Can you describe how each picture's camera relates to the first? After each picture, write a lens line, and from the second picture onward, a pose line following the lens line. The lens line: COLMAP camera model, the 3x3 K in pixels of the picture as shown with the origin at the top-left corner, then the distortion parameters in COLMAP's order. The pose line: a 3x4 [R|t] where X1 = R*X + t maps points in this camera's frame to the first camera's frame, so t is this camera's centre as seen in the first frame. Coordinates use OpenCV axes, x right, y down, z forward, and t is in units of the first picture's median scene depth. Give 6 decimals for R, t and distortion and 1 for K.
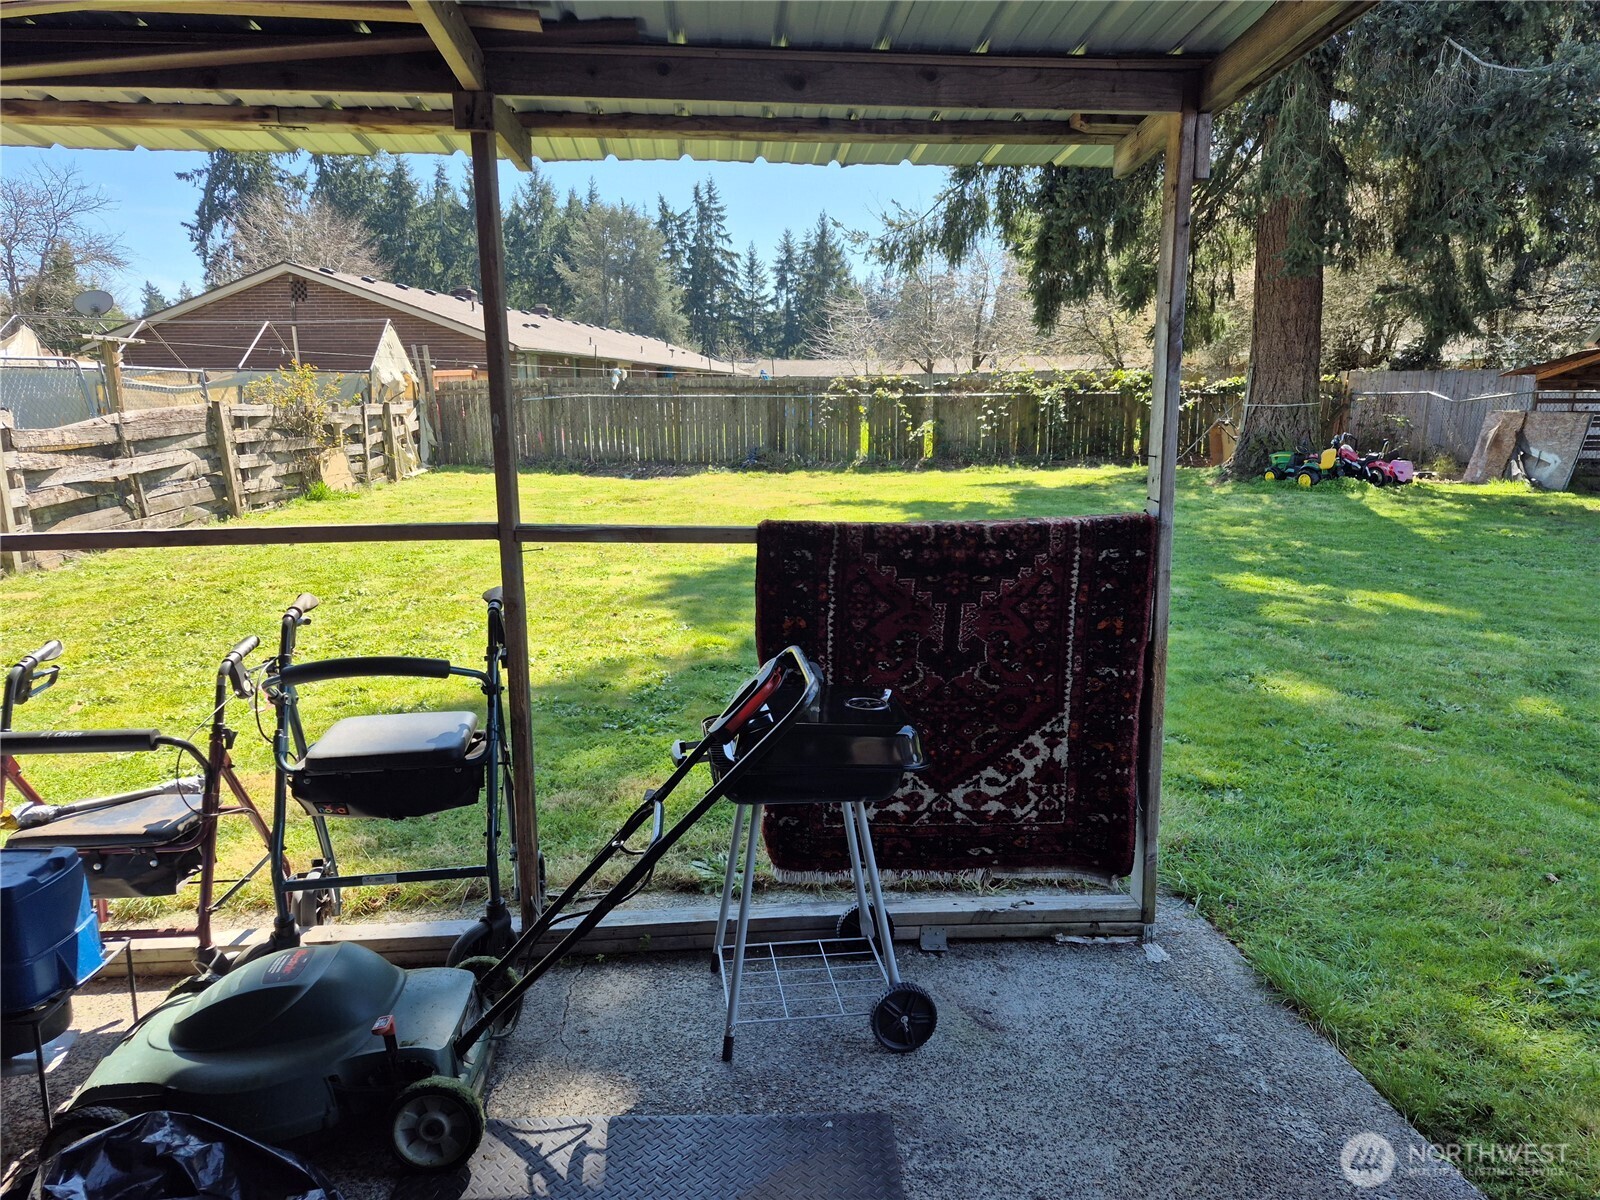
lens RADIAL K [[1119.8, 0, 797.3], [0, 1119.8, 612.4], [0, 0, 1]] dist [0.061377, -0.051573]
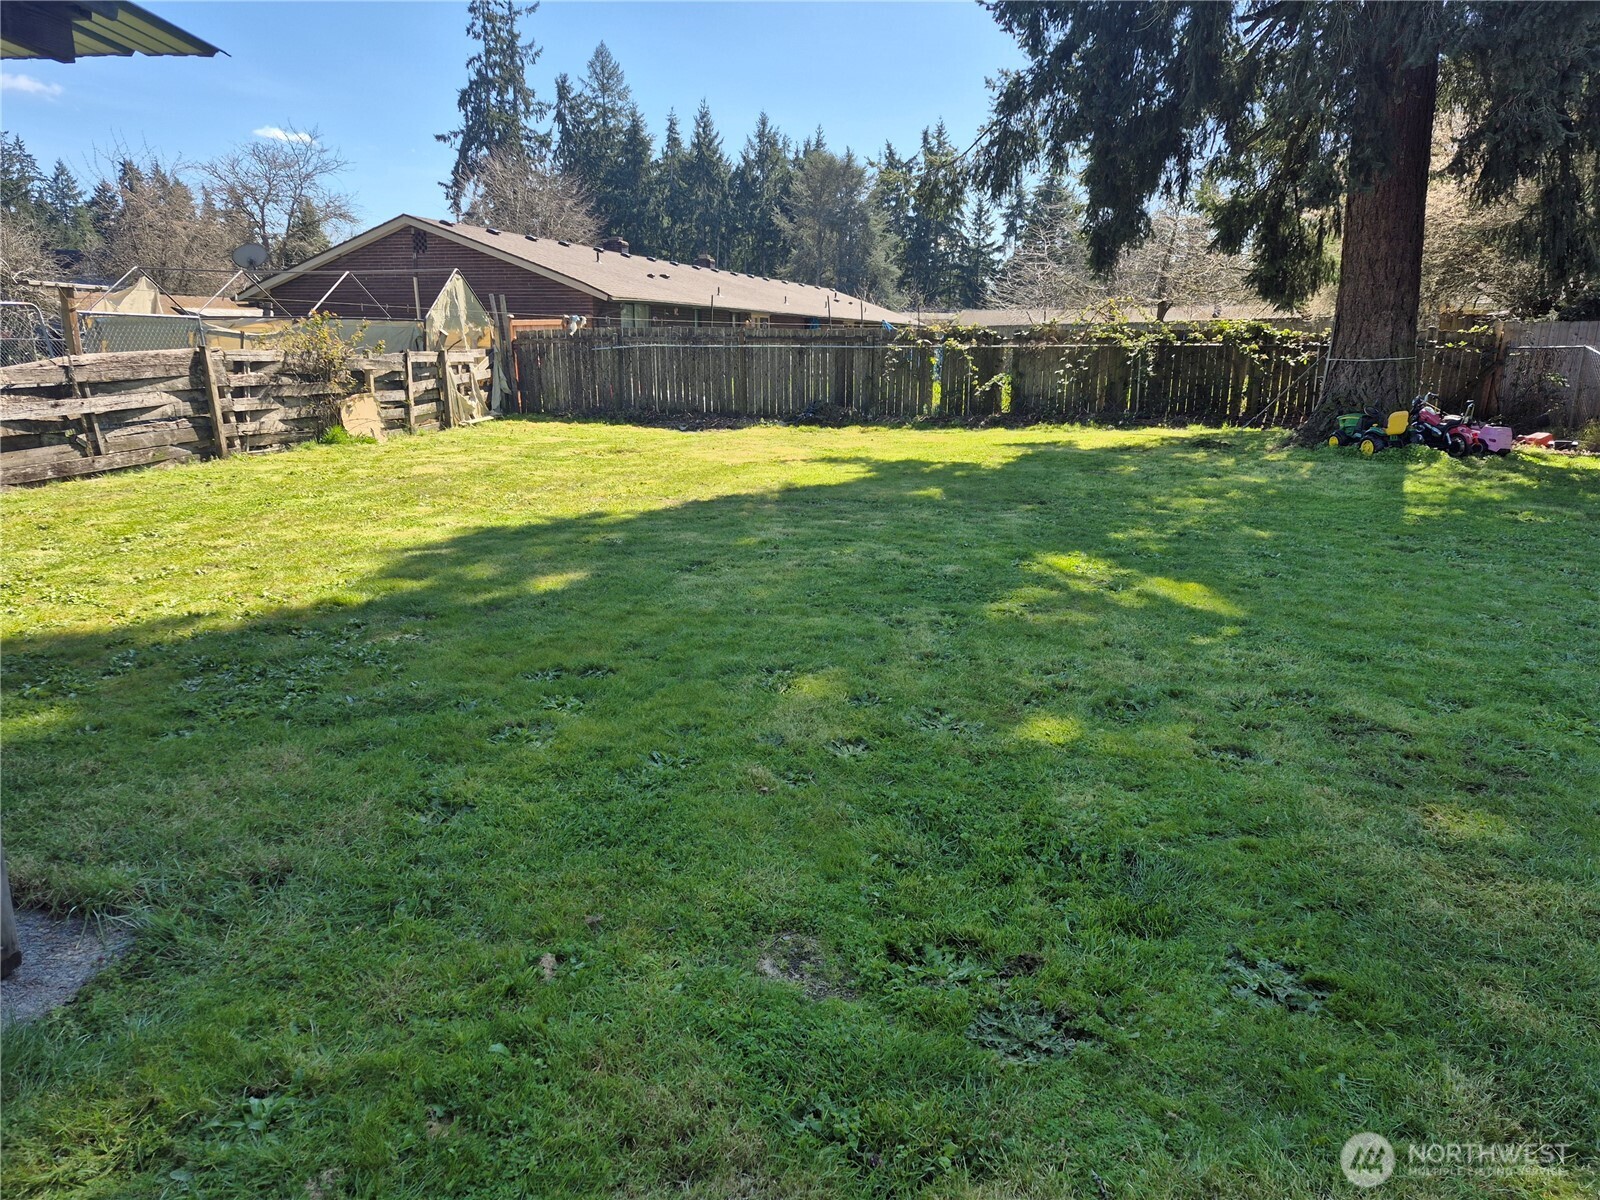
lens RADIAL K [[1119.8, 0, 782.9], [0, 1119.8, 612.9], [0, 0, 1]] dist [0.061377, -0.051573]
pose [[0.979350, 0.052739, -0.195175, 0.133700], [-0.044682, 0.997966, 0.045459, -0.006510], [0.197175, -0.035800, 0.979714, 0.037665]]
